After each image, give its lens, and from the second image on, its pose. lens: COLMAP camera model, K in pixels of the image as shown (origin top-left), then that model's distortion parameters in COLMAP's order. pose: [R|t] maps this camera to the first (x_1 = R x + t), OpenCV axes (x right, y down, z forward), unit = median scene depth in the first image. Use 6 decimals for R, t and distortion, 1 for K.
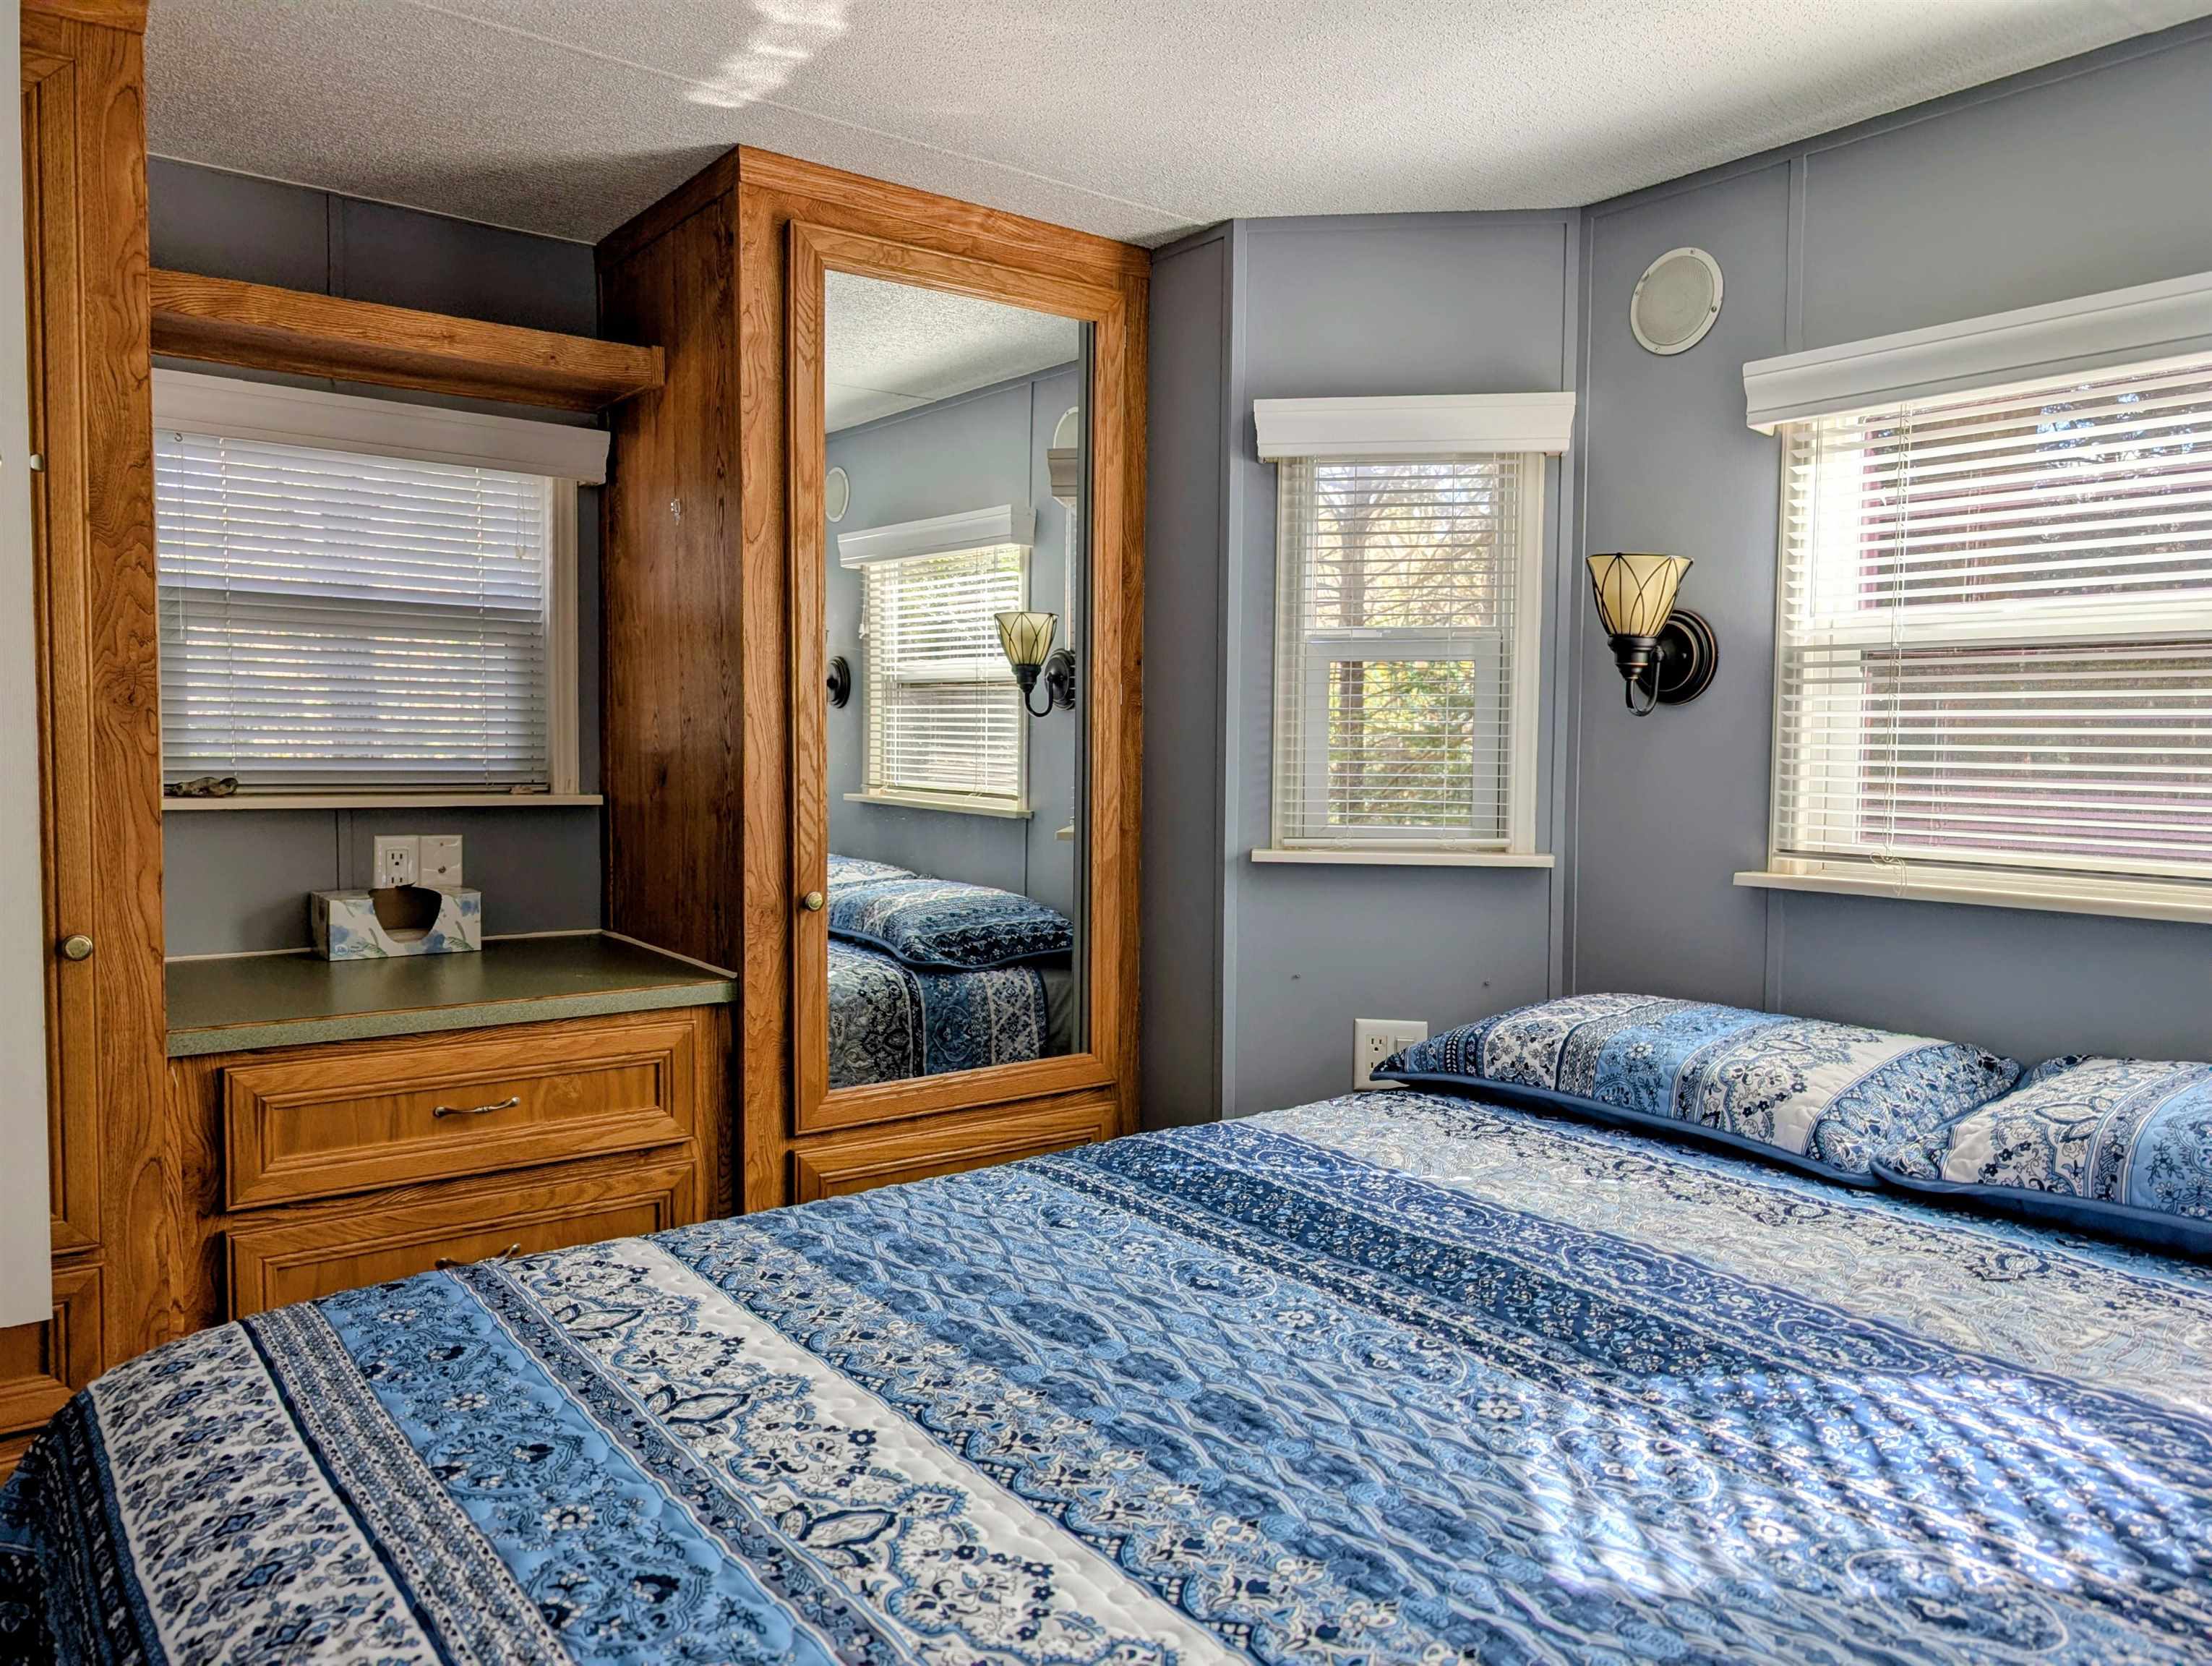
lens RADIAL K [[1631.7, 0, 1106.0], [0, 1631.7, 833.0], [0, 0, 1]] dist [0.025993, -0.017713]
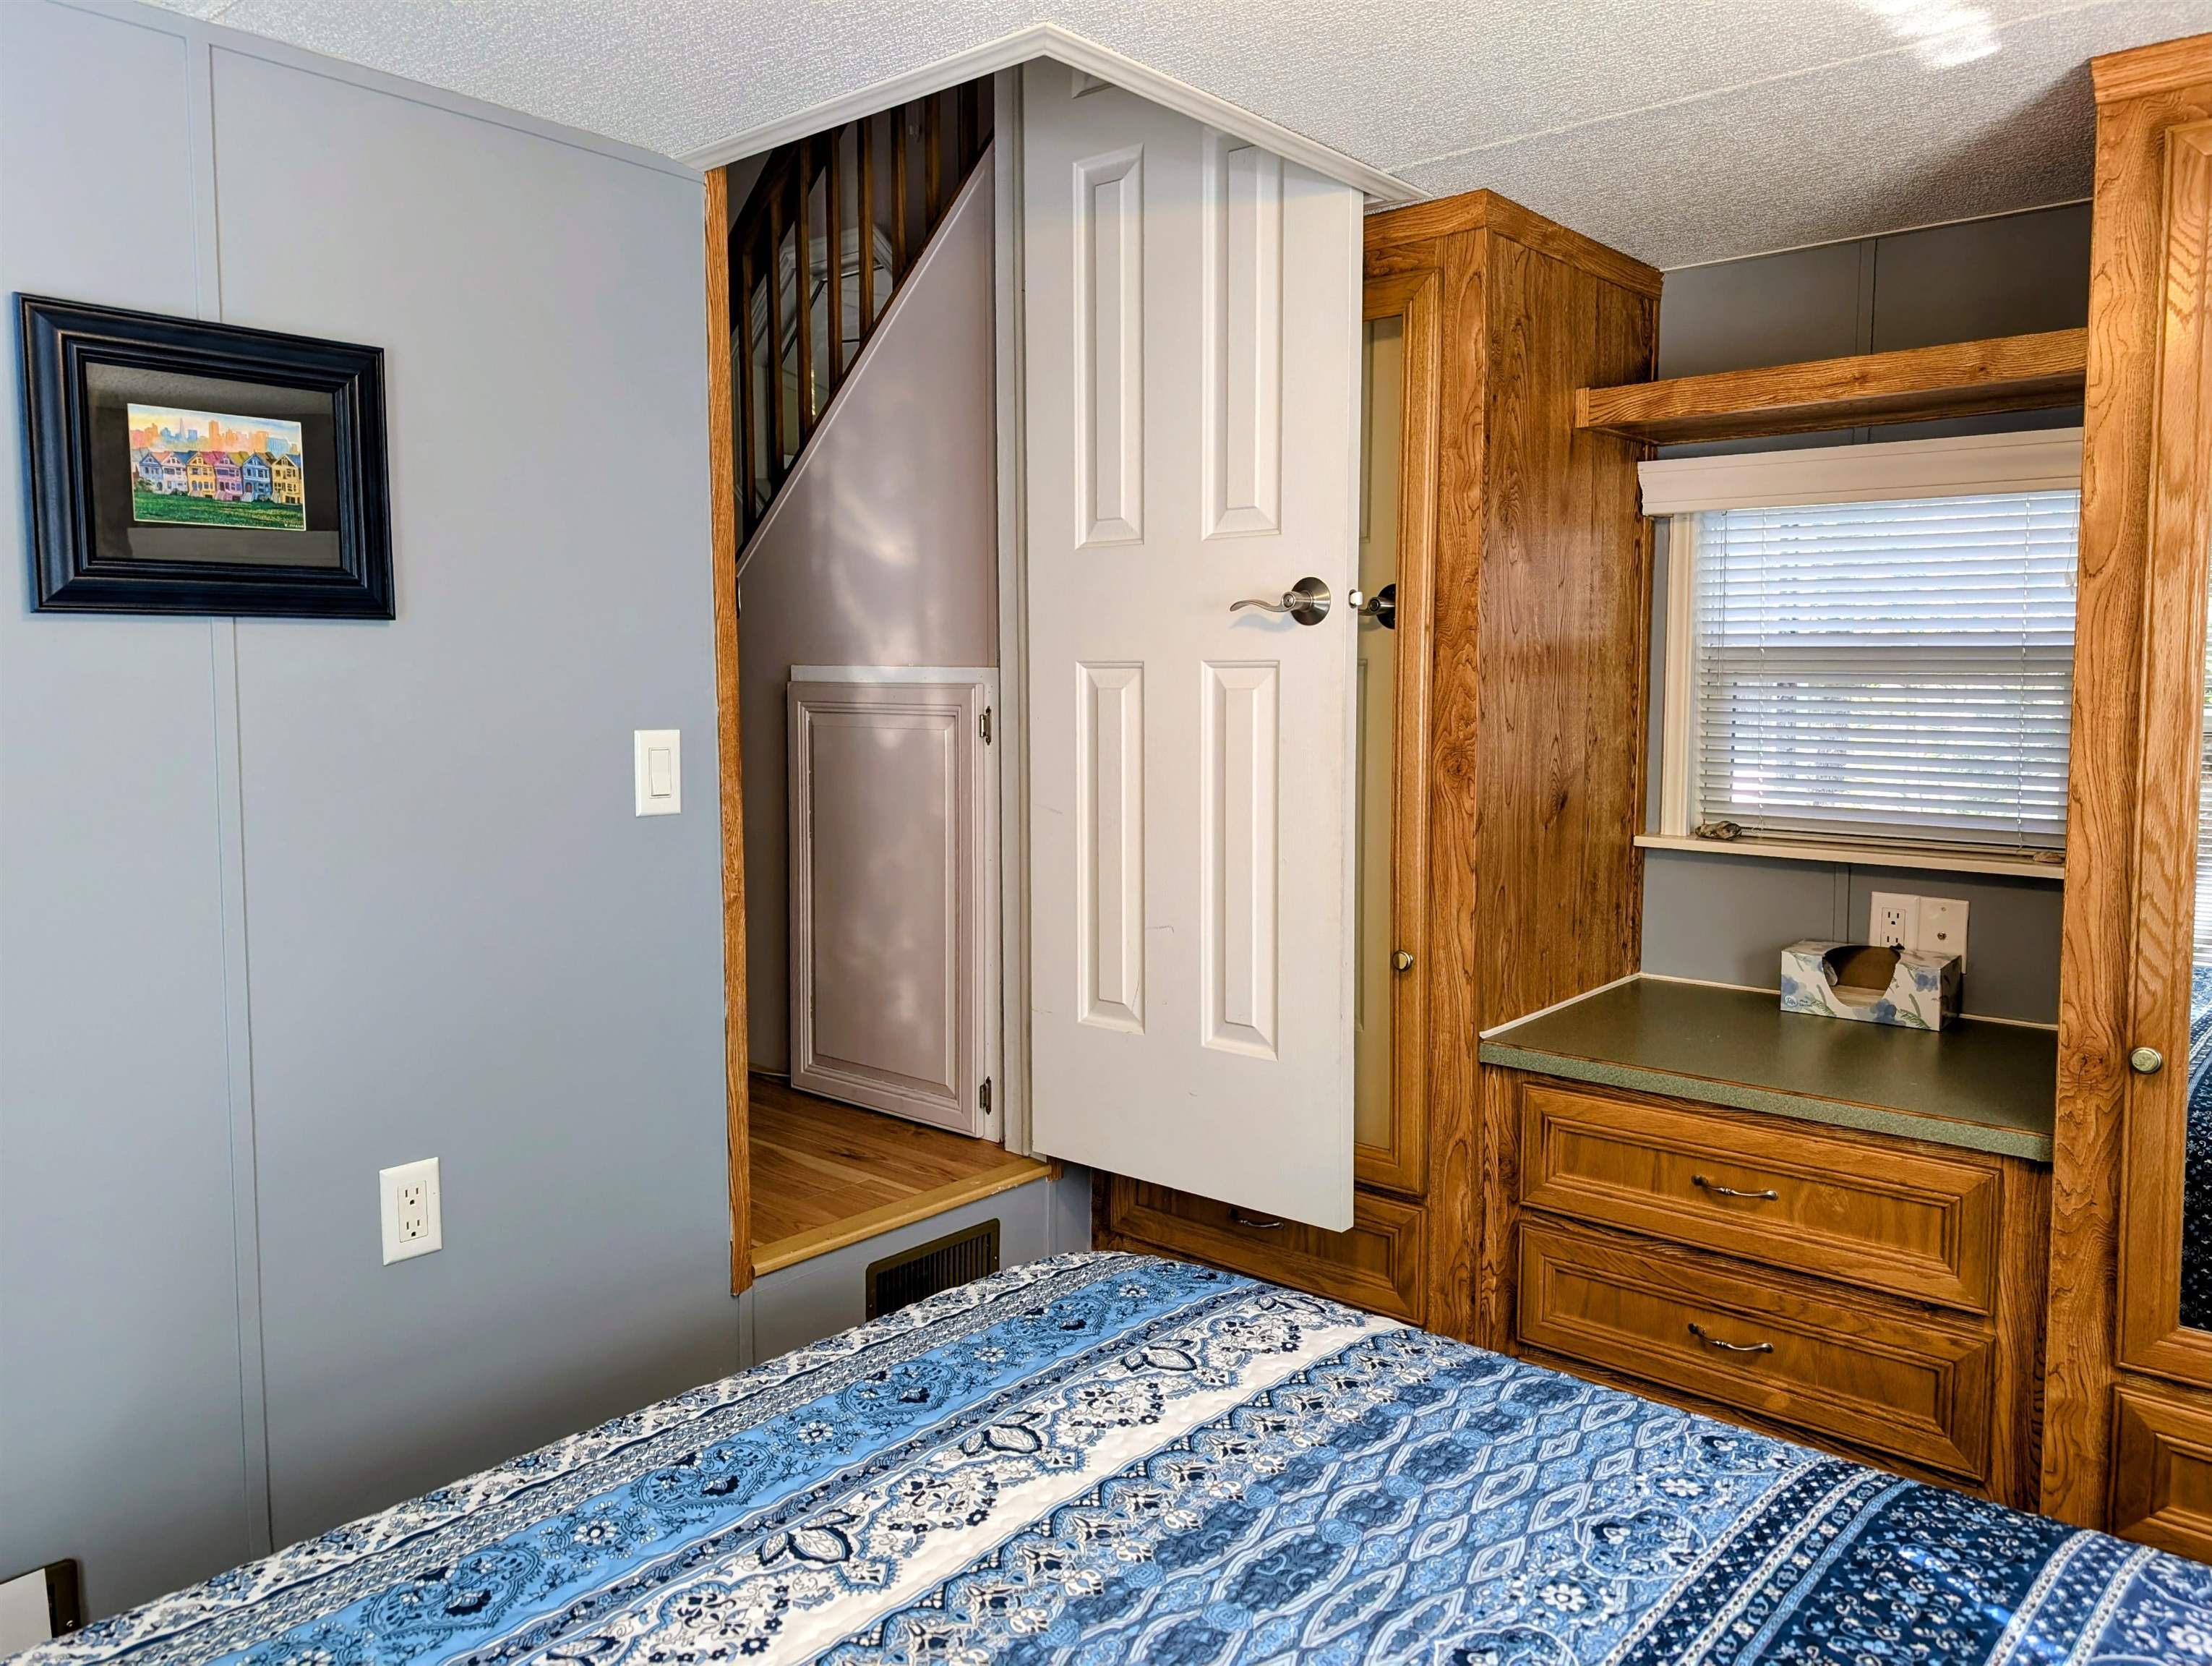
lens RADIAL K [[1583.7, 0, 1057.5], [0, 1583.7, 800.0], [0, 0, 1]] dist [0.024766, -0.000396]
pose [[0.183728, 0.067363, -0.980666, 0.599724], [-0.050626, 0.996974, 0.058999, -0.129369], [0.981673, 0.038807, 0.186582, 0.543068]]
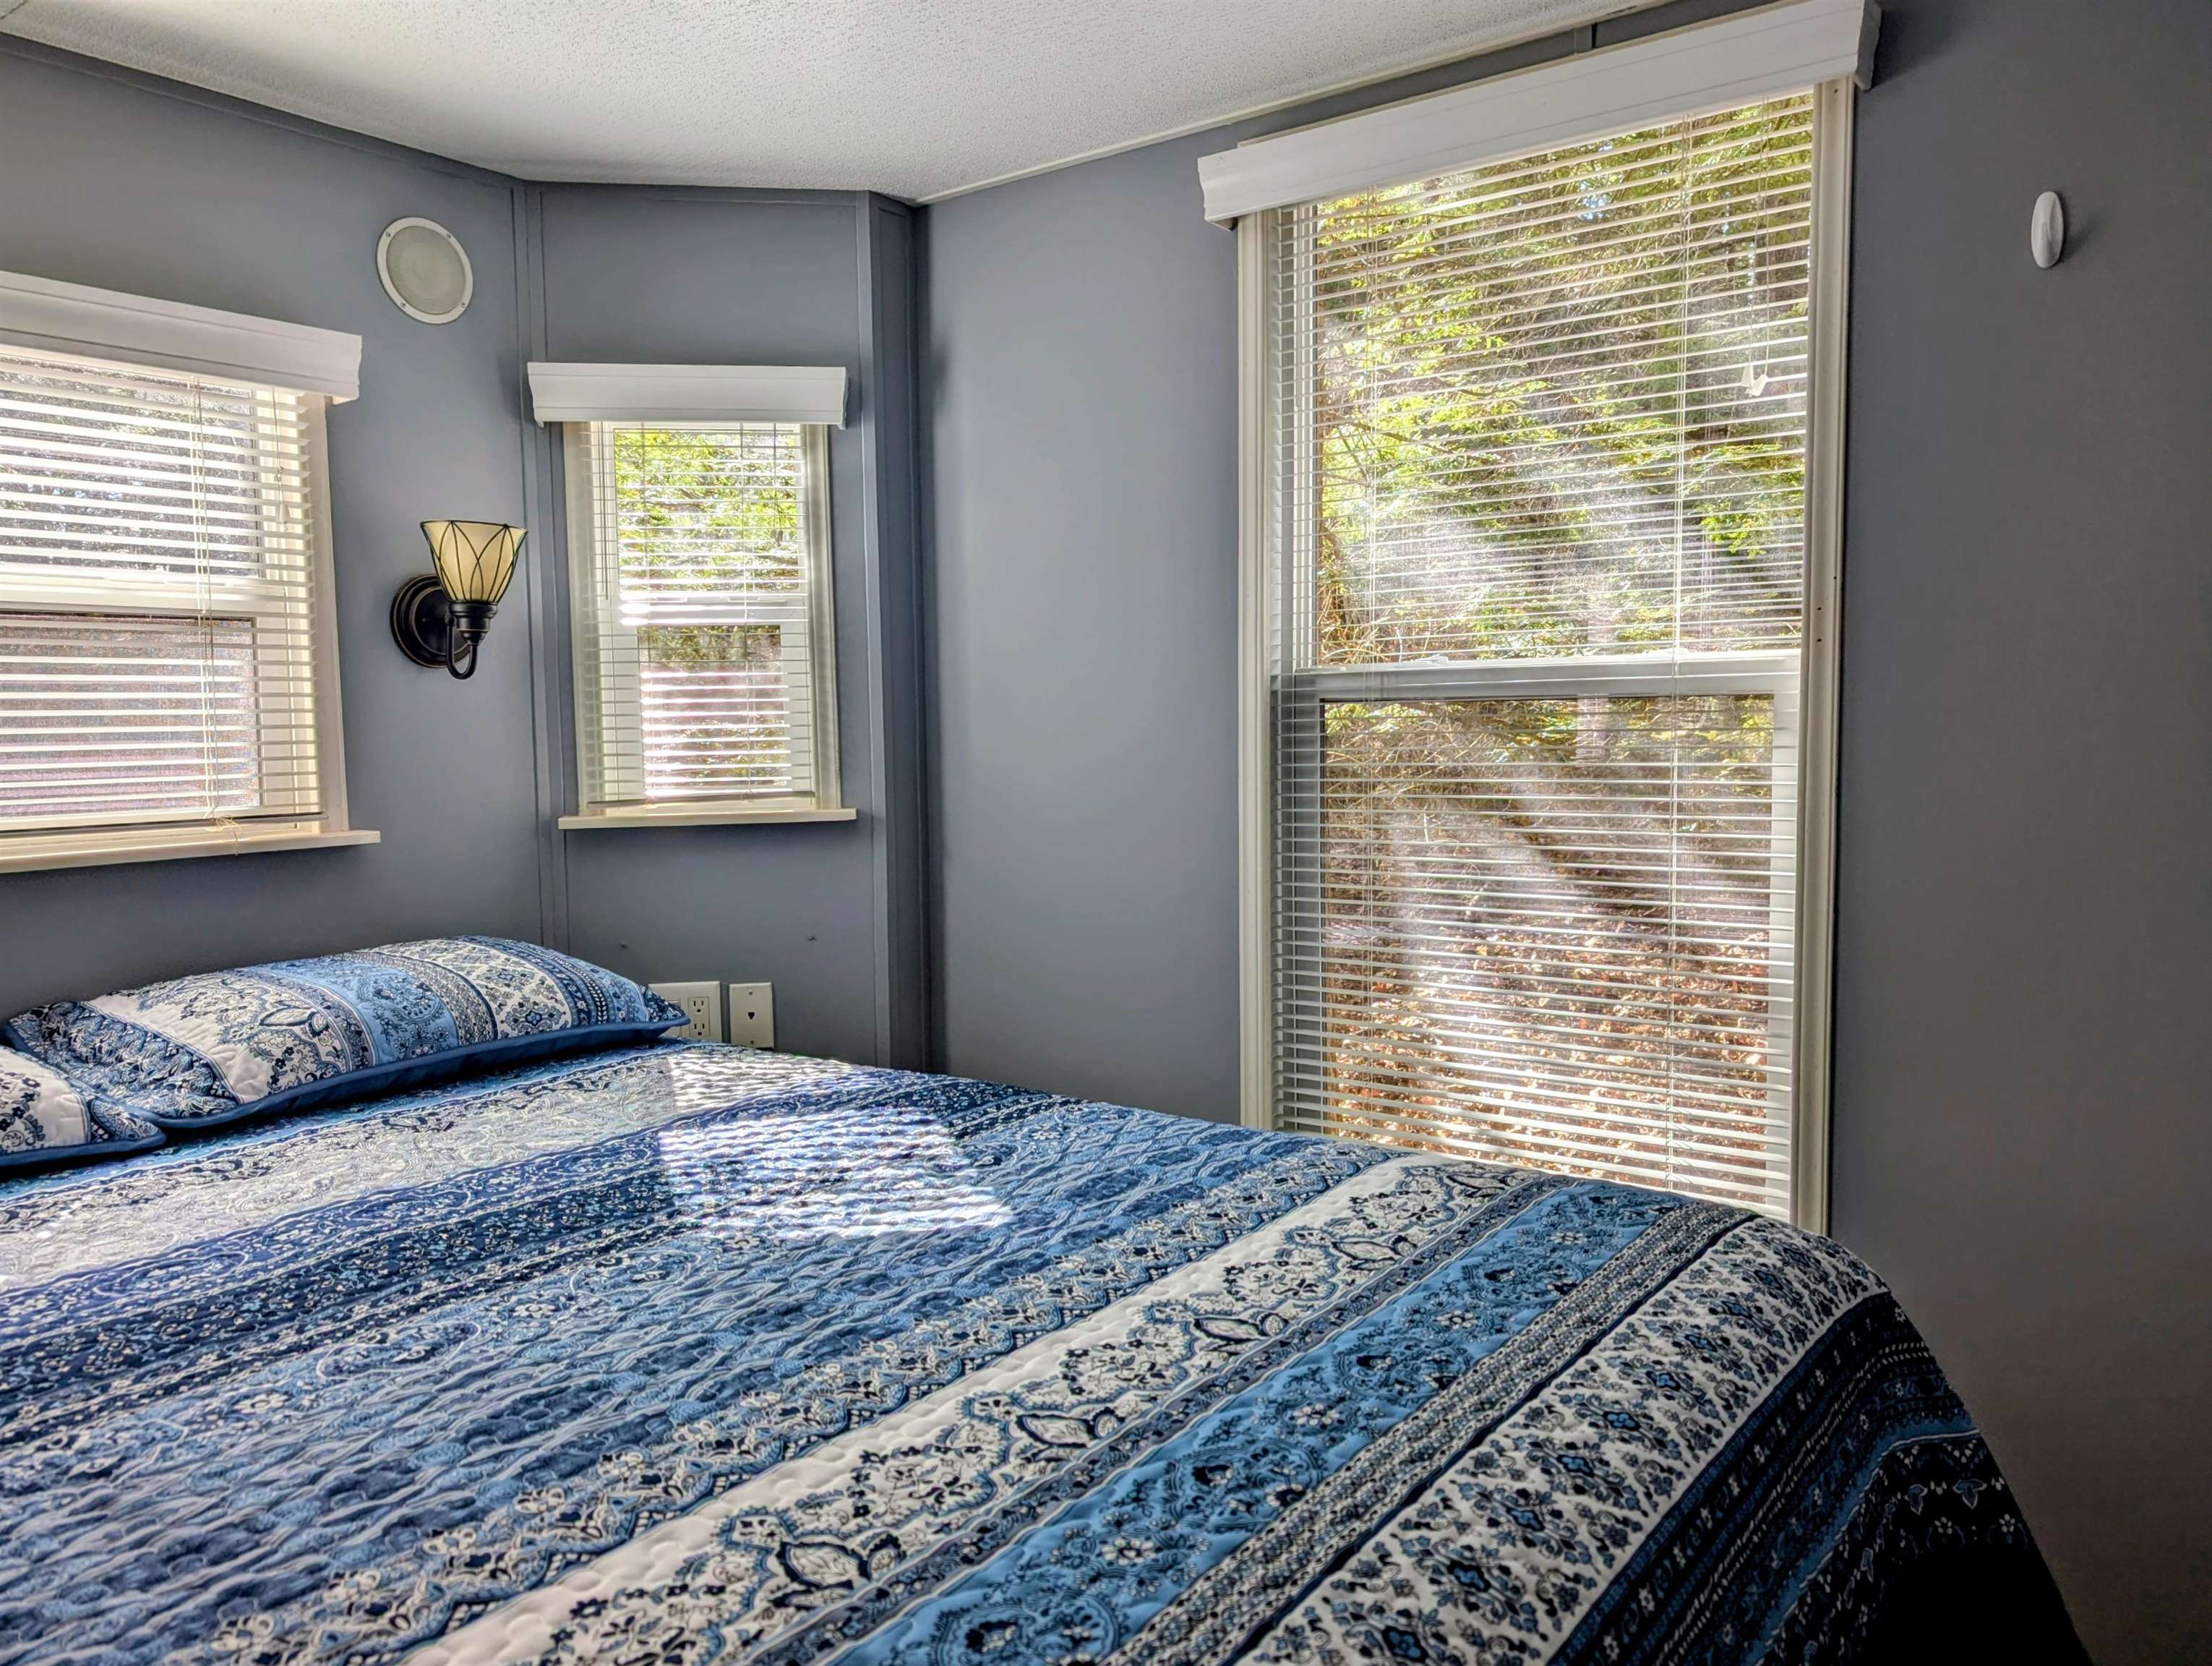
lens RADIAL K [[1608.3, 0, 1111.6], [0, 1608.3, 822.1], [0, 0, 1]] dist [0.022843, -0.010670]
pose [[-0.284609, -0.077400, 0.955514, -0.679513], [0.065750, 0.992812, 0.100006, -0.048182], [-0.956386, 0.091288, -0.277475, 0.715806]]
